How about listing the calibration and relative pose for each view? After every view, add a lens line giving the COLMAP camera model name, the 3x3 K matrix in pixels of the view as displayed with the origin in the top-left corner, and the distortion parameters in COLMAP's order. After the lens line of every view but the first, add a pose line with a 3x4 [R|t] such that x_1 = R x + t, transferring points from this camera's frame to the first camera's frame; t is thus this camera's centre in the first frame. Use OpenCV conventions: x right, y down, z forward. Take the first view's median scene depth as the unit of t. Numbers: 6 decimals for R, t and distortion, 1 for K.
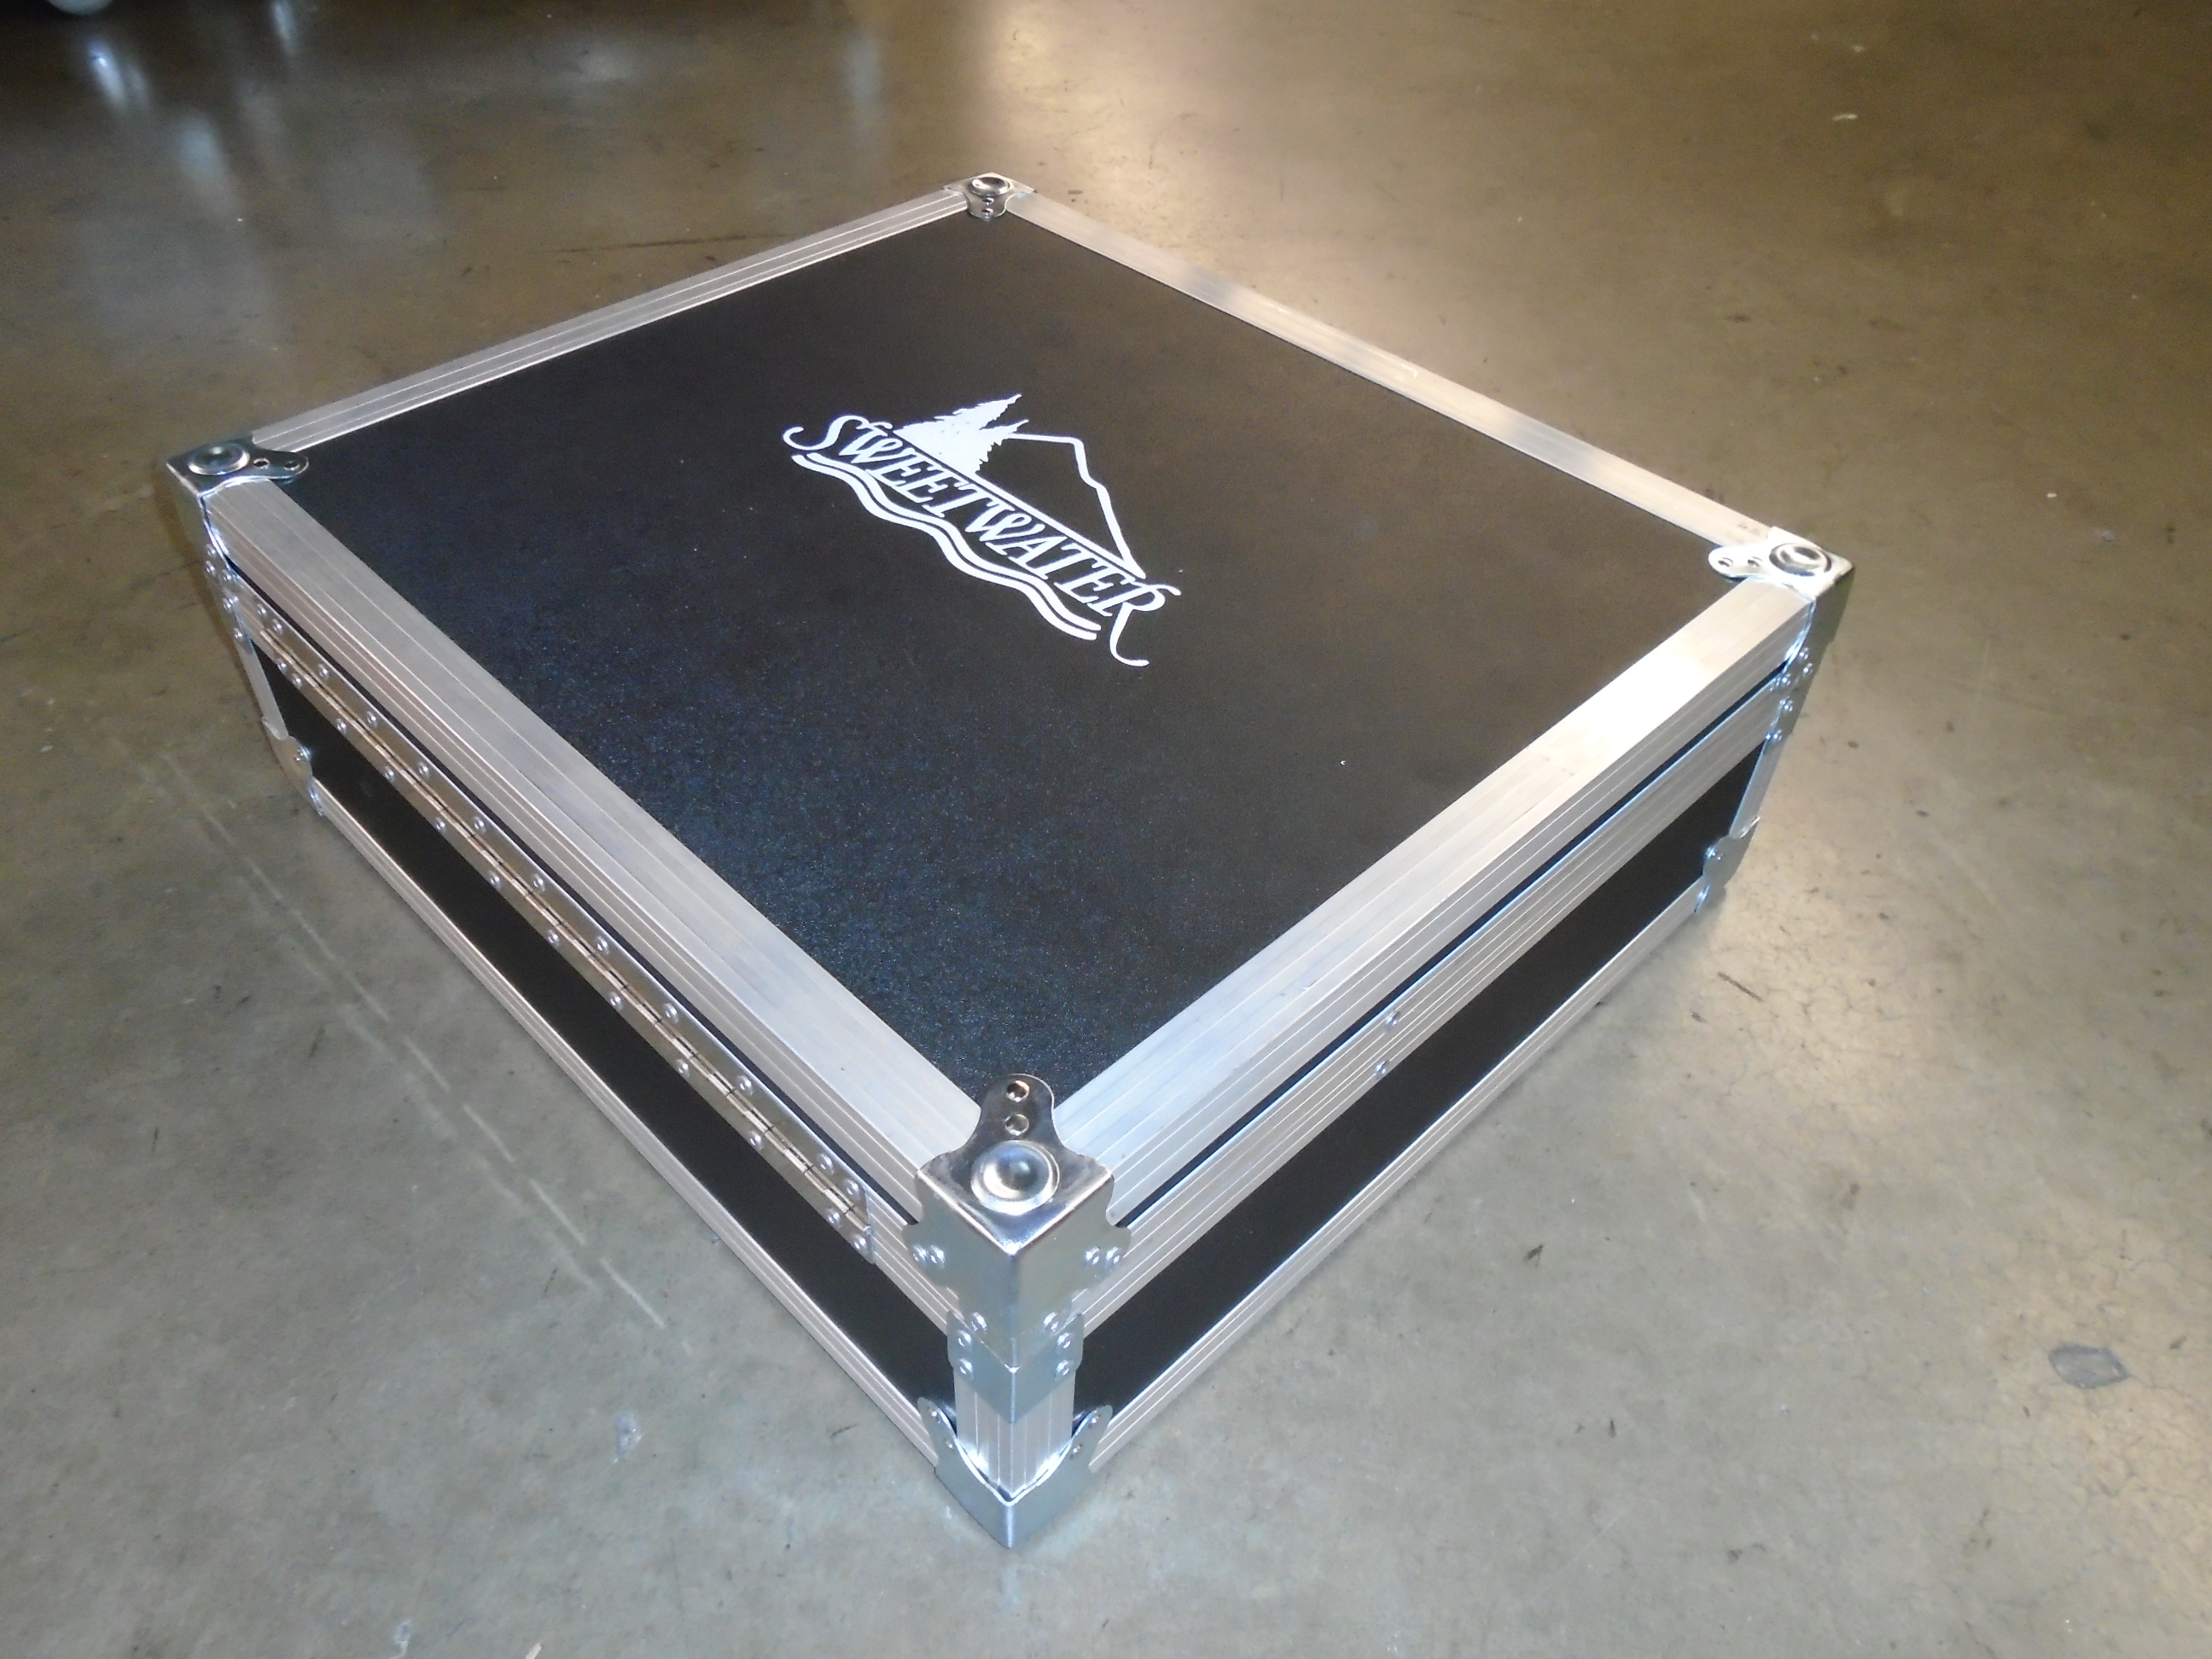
lens RADIAL K [[1592.9, 0, 1101.0], [0, 1592.9, 925.3], [0, 0, 1]] dist [-0.010760, 0.004793]
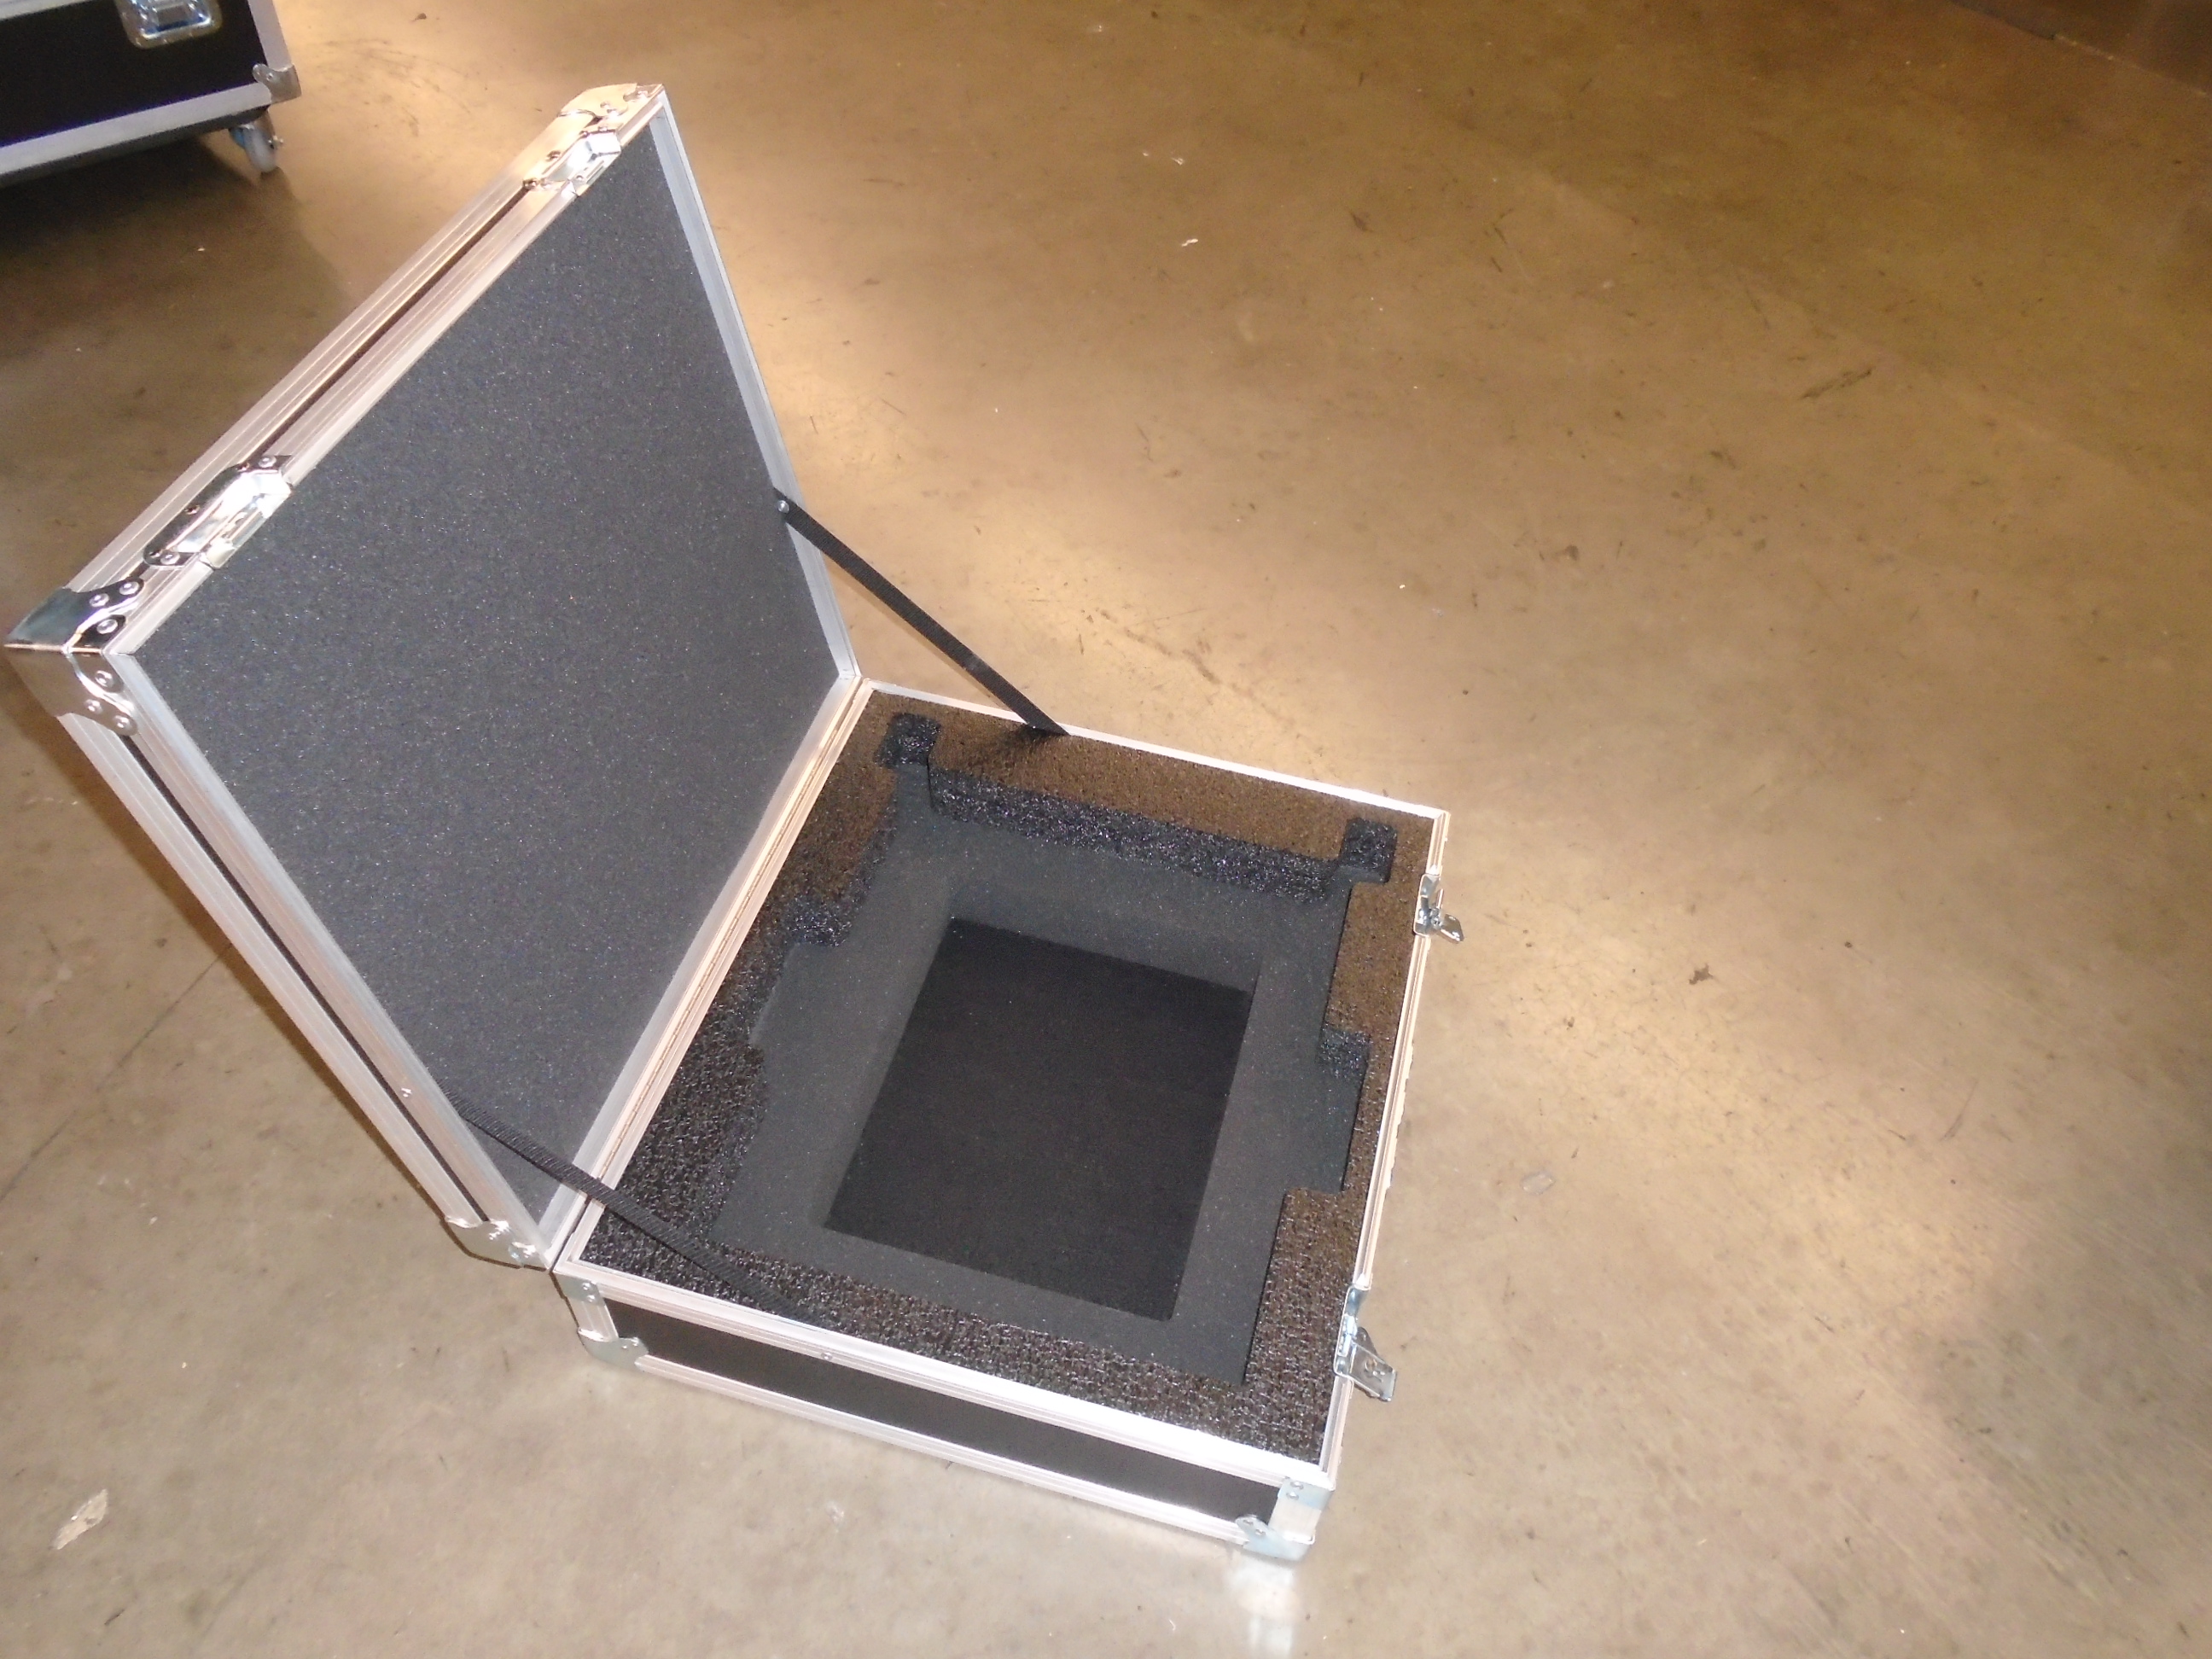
lens RADIAL K [[1634.7, 0, 1108.9], [0, 1634.7, 867.6], [0, 0, 1]] dist [-0.020491, 0.003460]
pose [[0.917382, -0.289616, 0.273007, -0.210837], [0.269532, 0.956771, 0.109275, -0.328087], [-0.292853, -0.026662, 0.955786, -0.539188]]
